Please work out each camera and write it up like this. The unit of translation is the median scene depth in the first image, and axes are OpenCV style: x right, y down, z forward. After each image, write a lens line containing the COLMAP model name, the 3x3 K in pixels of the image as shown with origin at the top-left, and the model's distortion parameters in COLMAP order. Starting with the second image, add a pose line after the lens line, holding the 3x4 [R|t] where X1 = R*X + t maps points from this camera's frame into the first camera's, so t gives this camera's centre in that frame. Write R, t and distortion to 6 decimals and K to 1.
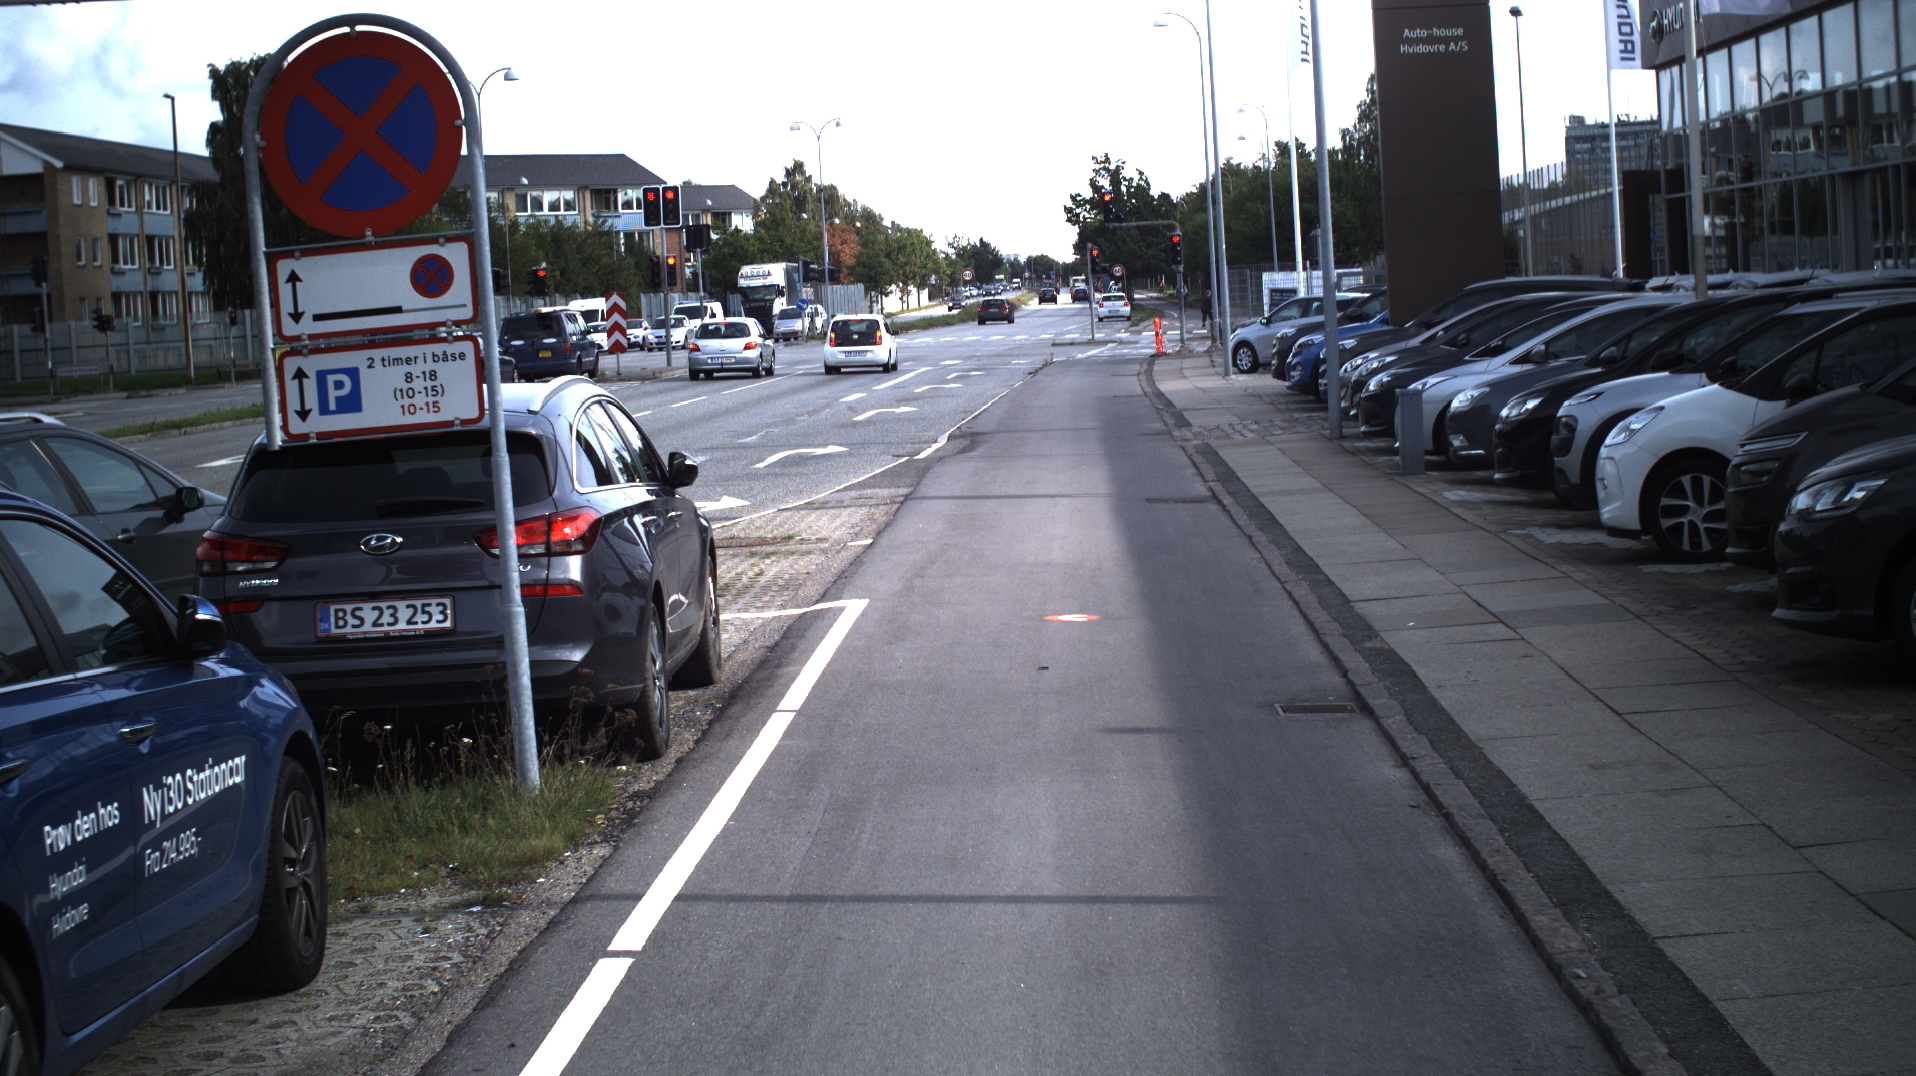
lens RADIAL K [[3438.0, 0, 958.0], [0, 3438.0, 538.0], [0, 0, 1]] dist [-0.285882, 0.185659]
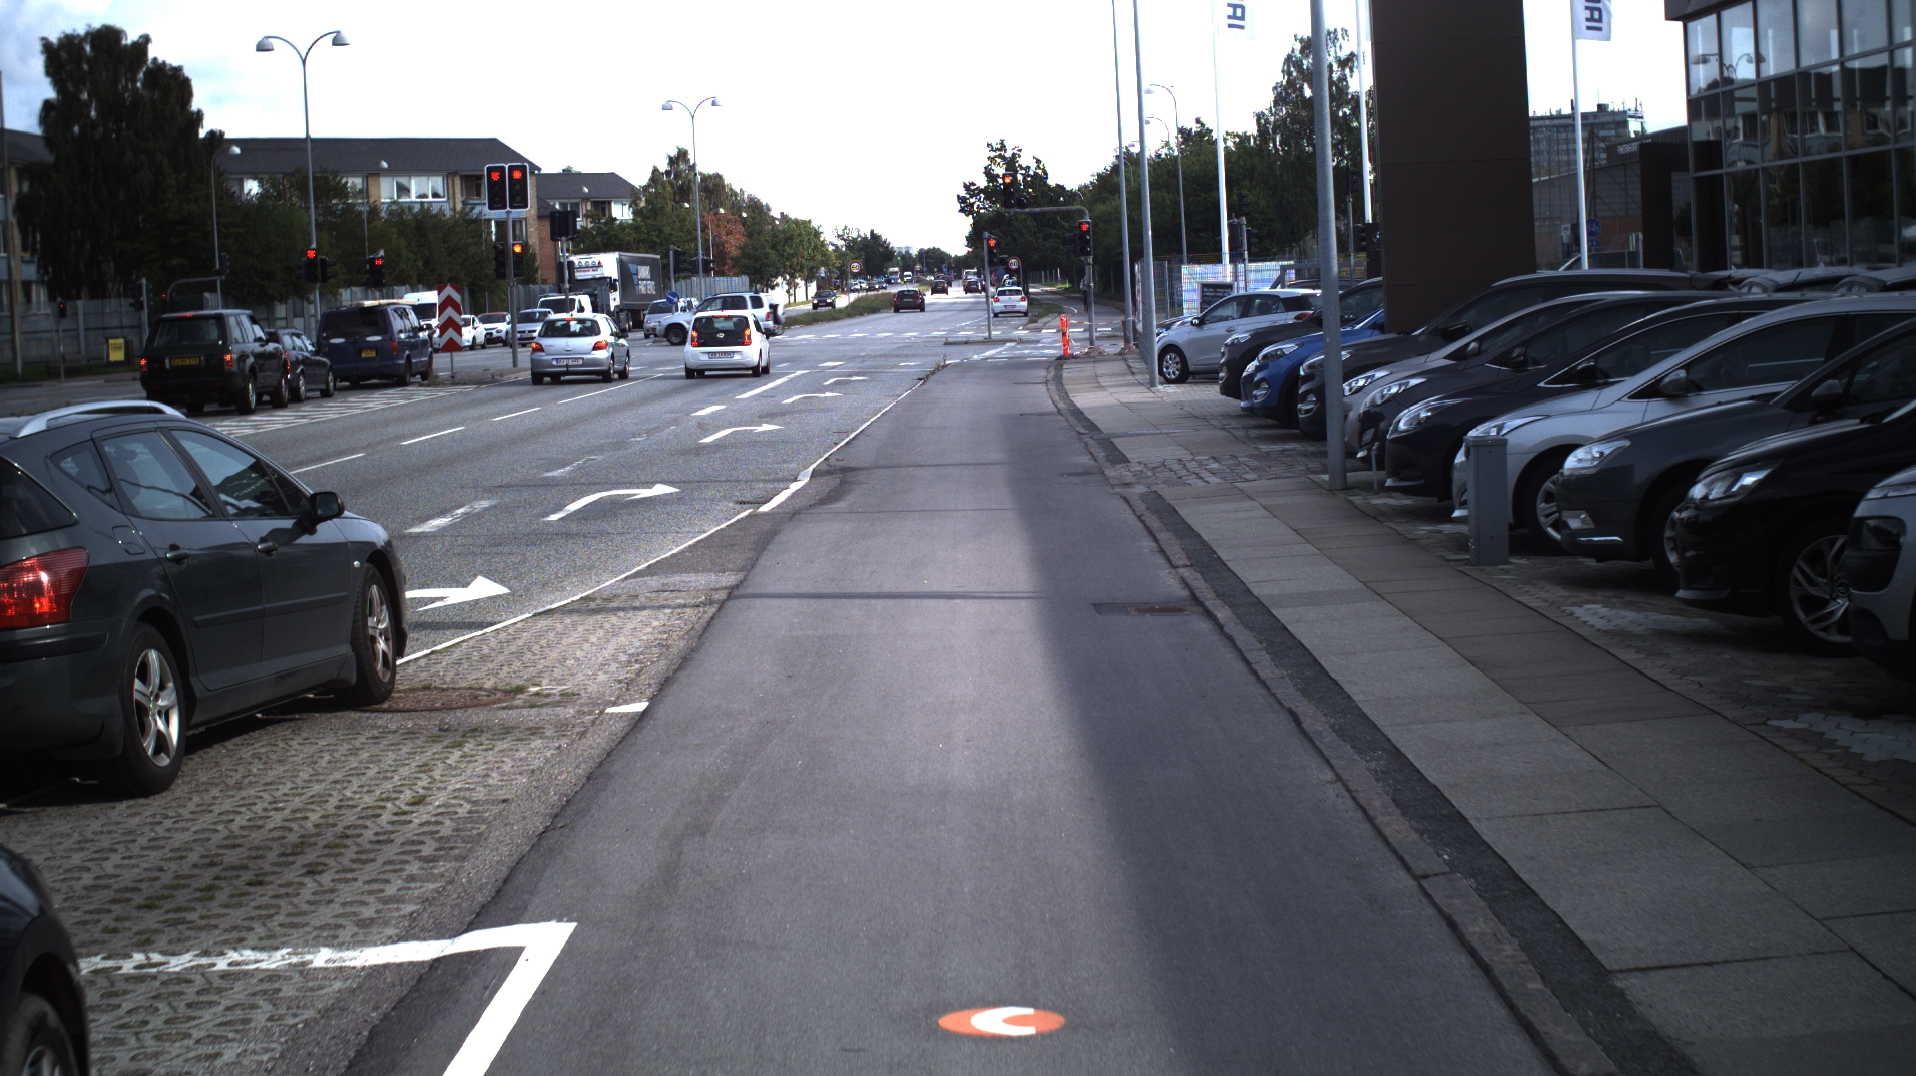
lens RADIAL K [[3438.0, 0, 958.0], [0, 3438.0, 538.0], [0, 0, 1]] dist [-0.285882, 0.185659]
pose [[0.999483, 0.004037, 0.031906, 0.003139], [-0.004100, 0.999990, 0.001914, -0.009621], [-0.031898, -0.002044, 0.999489, 0.132982]]
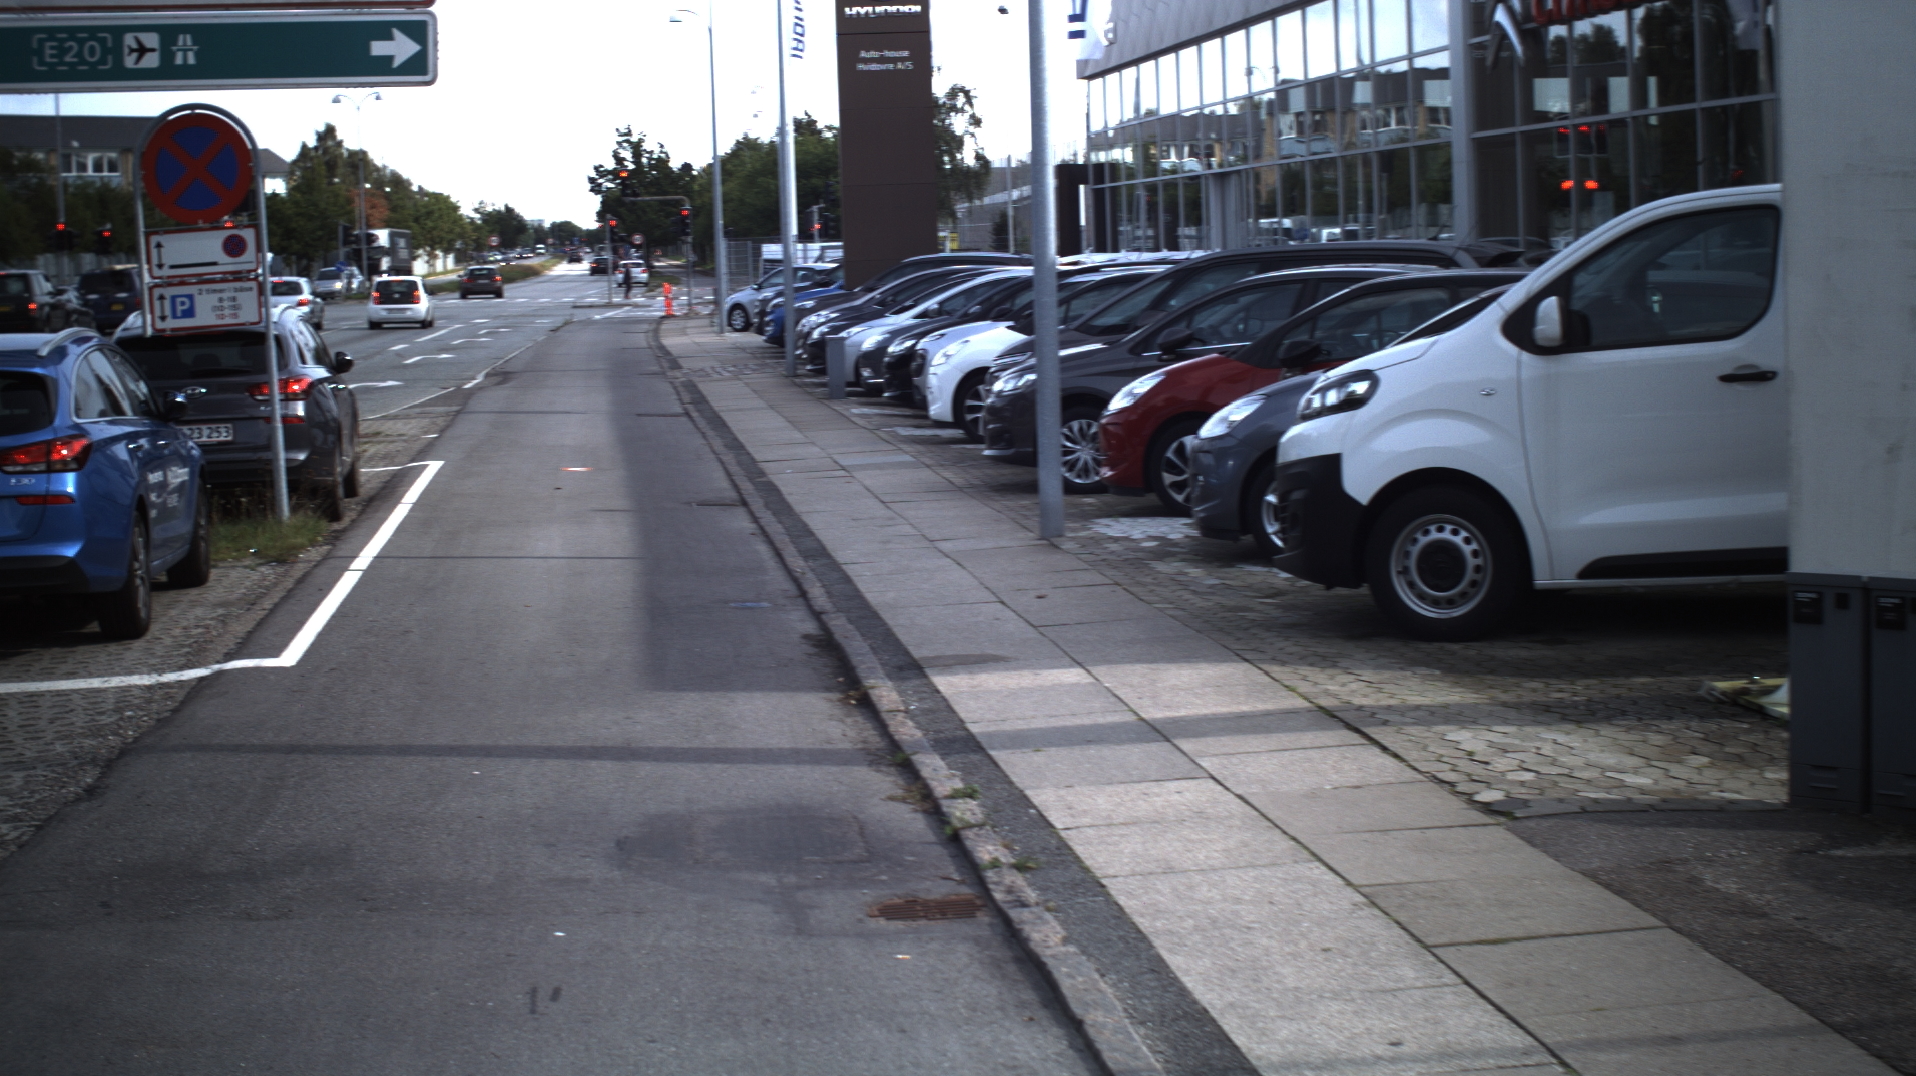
lens RADIAL K [[3438.0, 0, 958.0], [0, 3438.0, 538.0], [0, 0, 1]] dist [-0.285882, 0.185659]
pose [[0.990187, 0.011125, 0.139303, -0.002802], [-0.012404, 0.999888, 0.008317, 0.009375], [-0.139195, -0.009964, 0.990215, -0.133390]]
